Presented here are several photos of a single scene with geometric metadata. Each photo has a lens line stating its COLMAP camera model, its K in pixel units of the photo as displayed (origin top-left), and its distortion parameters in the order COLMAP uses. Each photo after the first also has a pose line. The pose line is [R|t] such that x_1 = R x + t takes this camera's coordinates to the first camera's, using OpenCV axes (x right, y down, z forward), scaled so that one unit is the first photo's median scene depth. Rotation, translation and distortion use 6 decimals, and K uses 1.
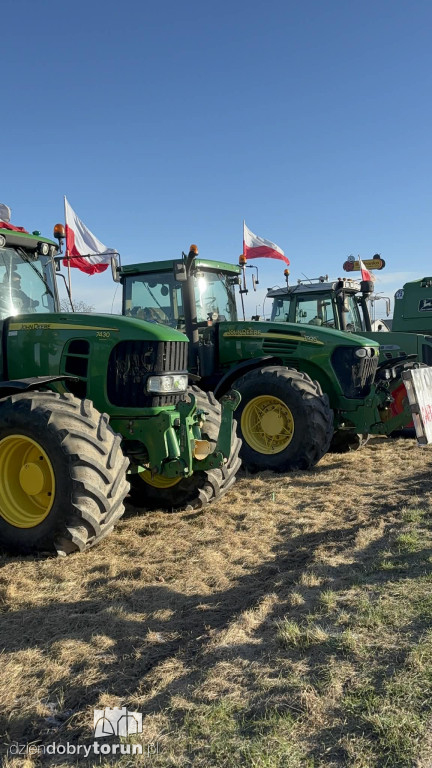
lens RADIAL K [[698.6, 0, 229.2], [0, 698.6, 390.6], [0, 0, 1]] dist [0.169247, -0.501211]
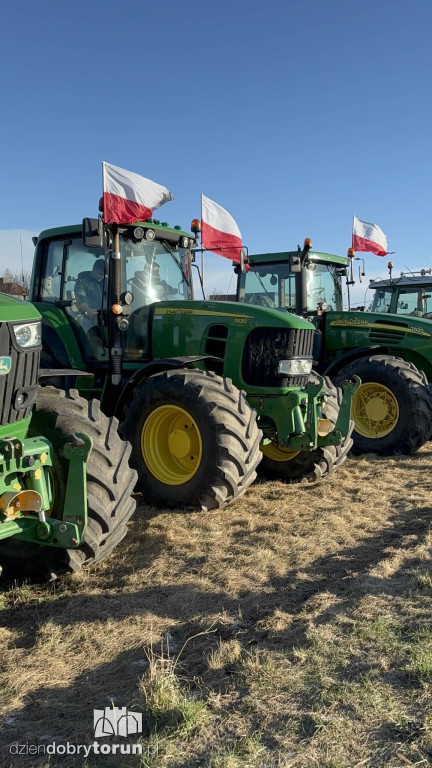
lens RADIAL K [[698.6, 0, 229.2], [0, 698.6, 390.6], [0, 0, 1]] dist [0.169247, -0.501211]
pose [[0.993180, 0.046974, -0.106709, -0.065579], [-0.044906, 0.998755, 0.021701, 0.007548], [0.107596, -0.016762, 0.994053, -0.110654]]
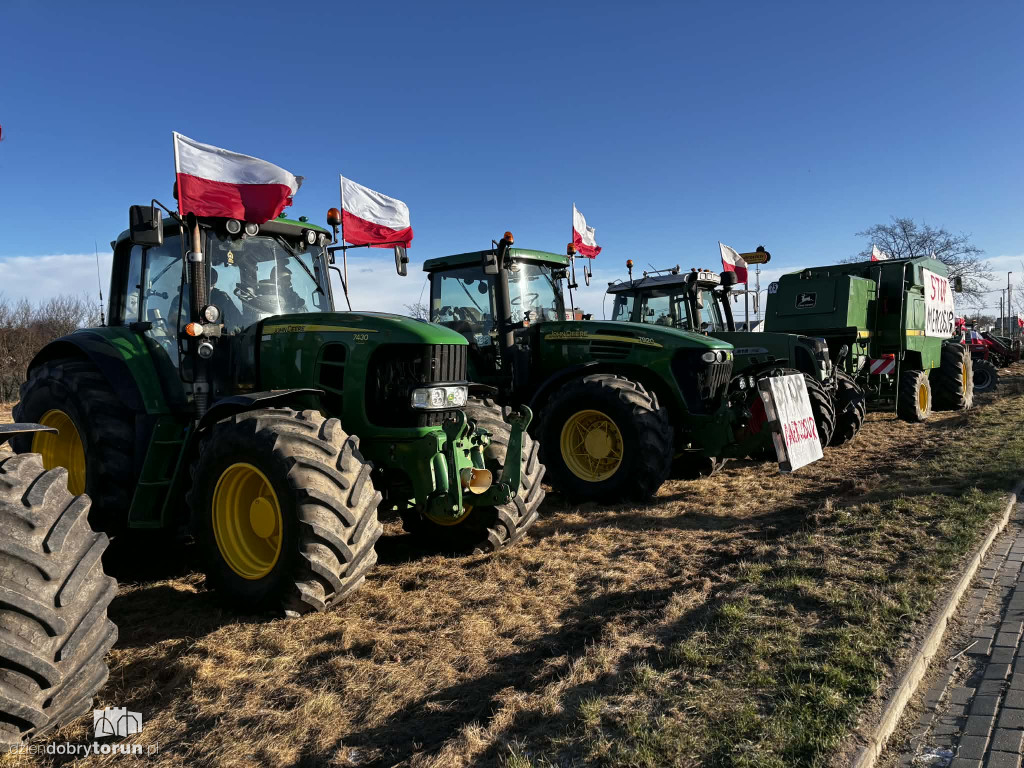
lens RADIAL K [[766.3, 0, 512.6], [0, 766.3, 380.4], [0, 0, 1]] dist [0.057258, -0.056128]
pose [[0.993844, -0.006046, -0.110625, 0.083794], [0.003111, 0.999639, -0.026686, -0.005604], [0.110747, 0.026177, 0.993504, 0.128353]]
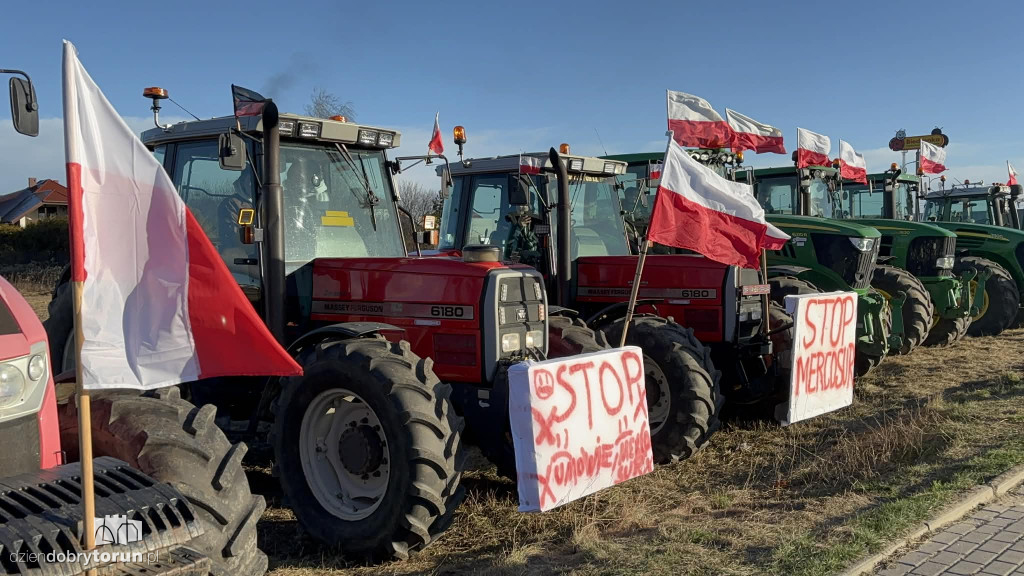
lens RADIAL K [[932.1, 0, 511.6], [0, 932.1, 301.8], [0, 0, 1]] dist [0.154636, -0.269685]
pose [[0.982041, 0.024878, -0.187020, -0.605519], [-0.025661, 0.999669, -0.001771, 0.101833], [0.186915, 0.006539, 0.982354, -1.248843]]
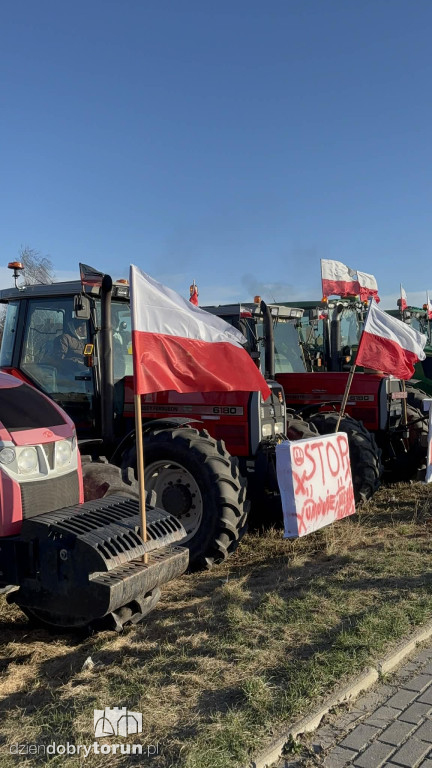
lens RADIAL K [[699.1, 0, 212.2], [0, 699.1, 386.4], [0, 0, 1]] dist [0.154636, -0.269685]
pose [[0.993341, 0.017823, -0.113829, -0.731078], [-0.021106, 0.999393, -0.027700, 0.104468], [0.113266, 0.029918, 0.993114, -1.411395]]
